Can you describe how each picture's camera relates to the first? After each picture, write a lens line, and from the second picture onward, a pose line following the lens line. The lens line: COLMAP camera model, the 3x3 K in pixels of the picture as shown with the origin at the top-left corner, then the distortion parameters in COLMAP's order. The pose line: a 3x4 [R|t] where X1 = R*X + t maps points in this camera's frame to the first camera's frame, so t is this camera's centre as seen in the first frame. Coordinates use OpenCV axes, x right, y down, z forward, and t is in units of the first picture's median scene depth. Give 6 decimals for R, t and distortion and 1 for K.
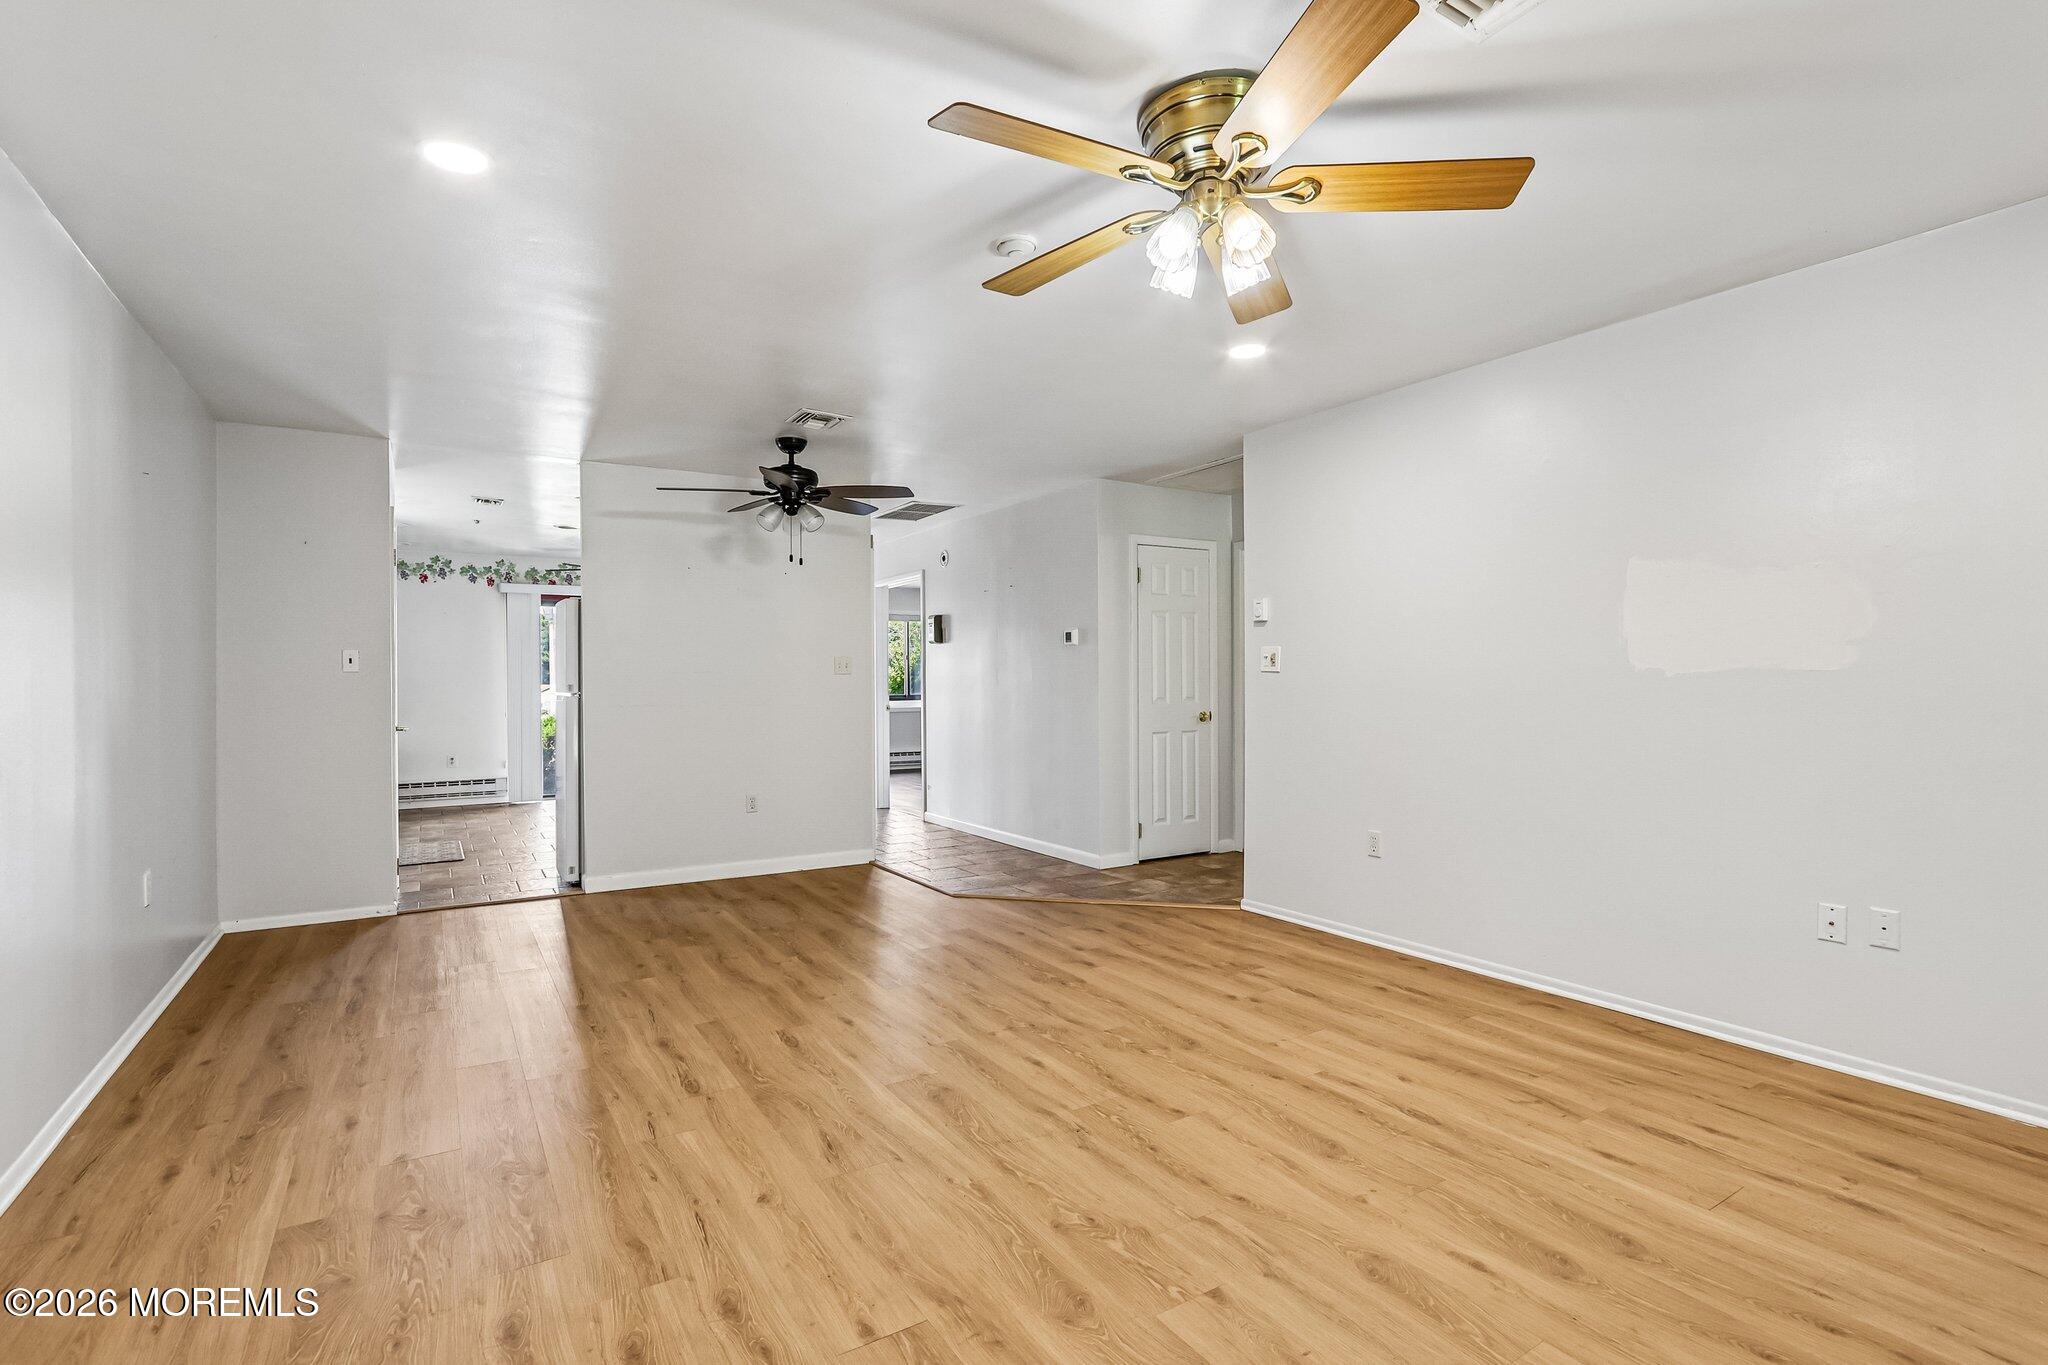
lens RADIAL K [[953.0, 0, 1013.0], [0, 953.0, 683.6], [0, 0, 1]] dist [-0.012268, 0.001815]
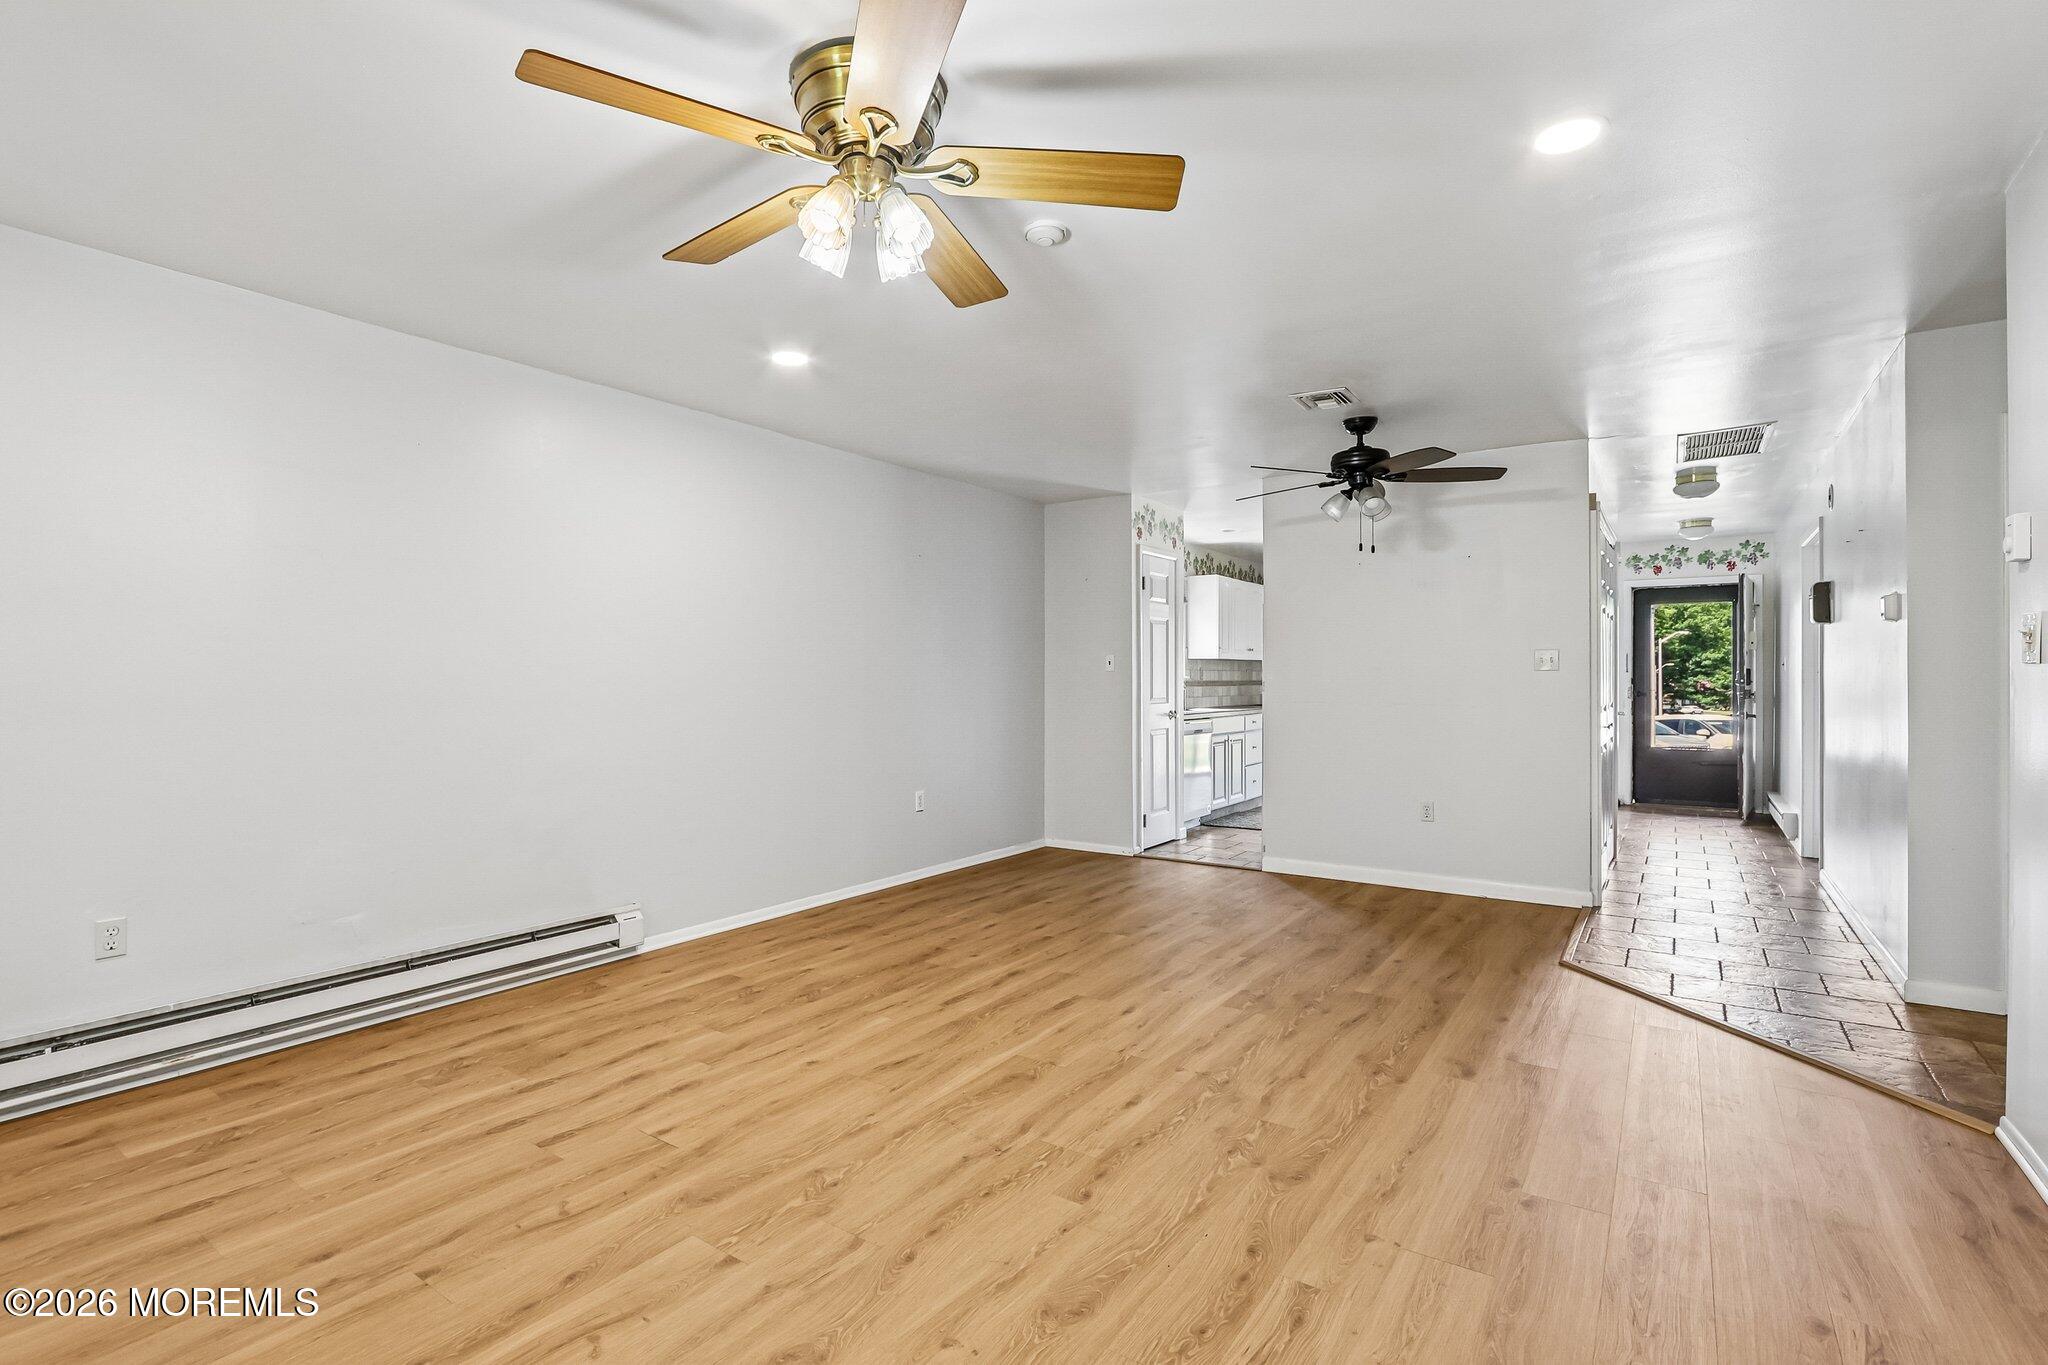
lens RADIAL K [[953.0, 0, 1019.0], [0, 953.0, 680.7], [0, 0, 1]] dist [-0.012268, 0.001815]
pose [[0.392941, 0.004015, -0.919555, 0.804380], [-0.000779, 0.999992, 0.004033, -0.007688], [0.919563, -0.000869, 0.392941, 0.537756]]
